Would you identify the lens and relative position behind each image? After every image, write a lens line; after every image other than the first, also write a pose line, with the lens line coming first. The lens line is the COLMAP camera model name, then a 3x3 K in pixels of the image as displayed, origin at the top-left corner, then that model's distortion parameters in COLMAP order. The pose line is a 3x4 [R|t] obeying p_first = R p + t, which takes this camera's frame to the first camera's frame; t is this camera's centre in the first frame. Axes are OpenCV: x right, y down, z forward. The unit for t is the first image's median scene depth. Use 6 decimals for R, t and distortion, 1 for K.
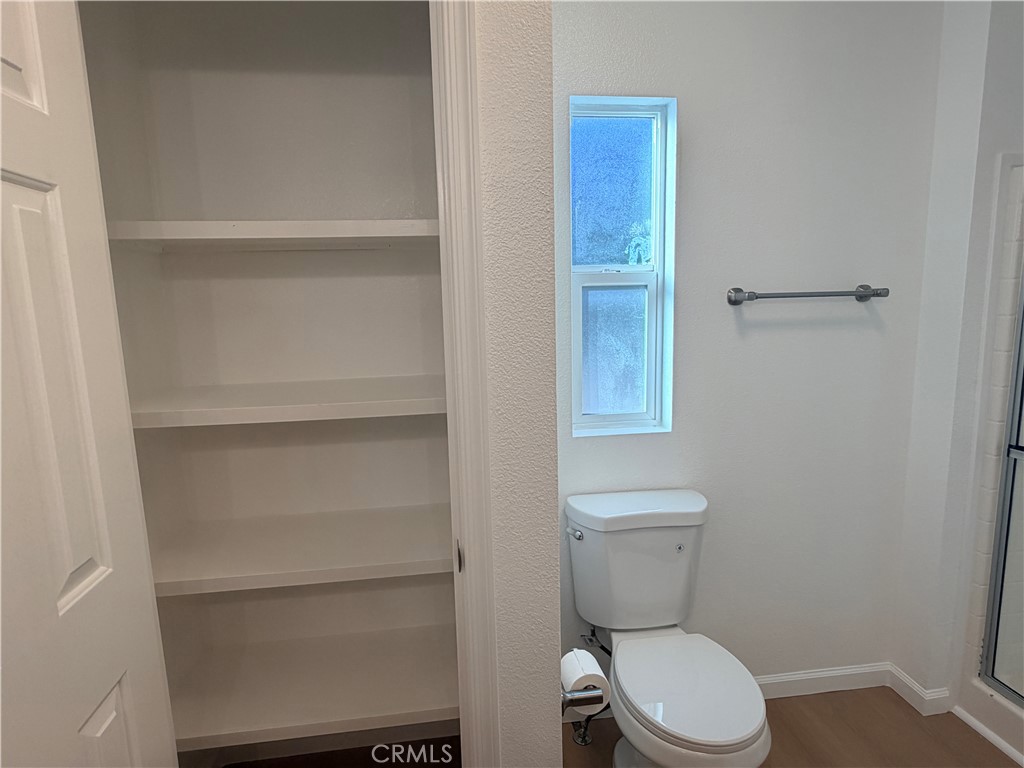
lens RADIAL K [[572.5, 0, 511.6], [0, 572.5, 386.3], [0, 0, 1]] dist [0.002731, -0.002454]
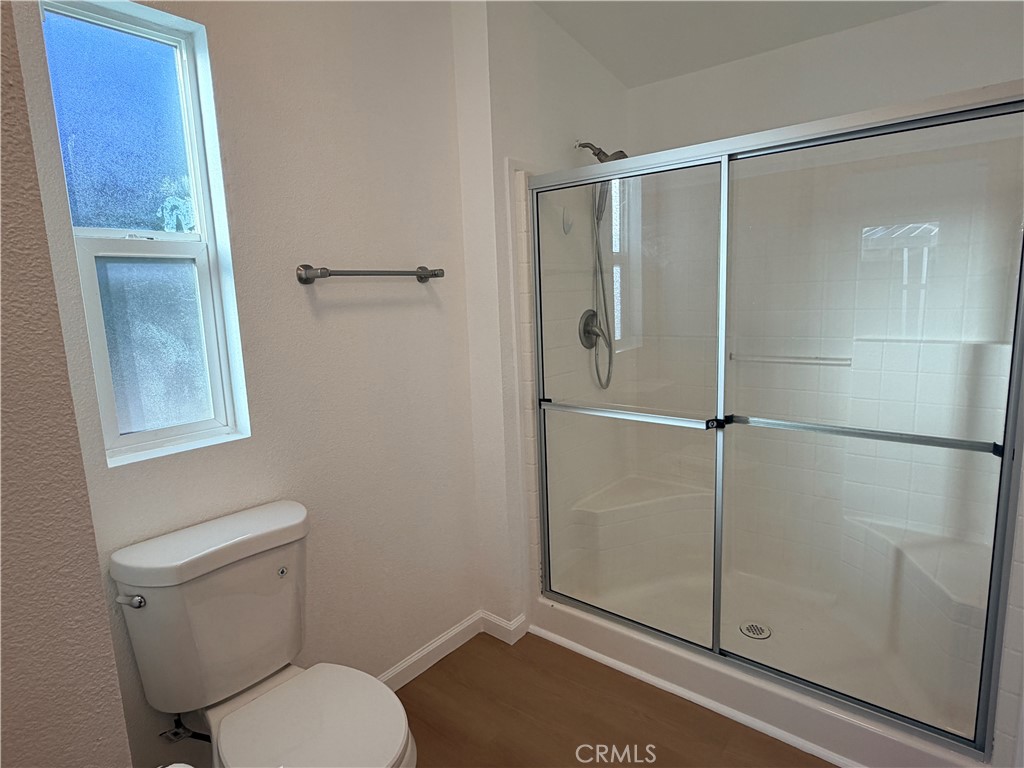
lens RADIAL K [[572.5, 0, 508.8], [0, 572.5, 379.6], [0, 0, 1]] dist [0.002731, -0.002454]
pose [[0.734936, -0.106992, 0.669643, 0.007607], [0.121514, 0.992270, 0.025178, 0.022152], [-0.667161, 0.062867, 0.742256, 0.133479]]
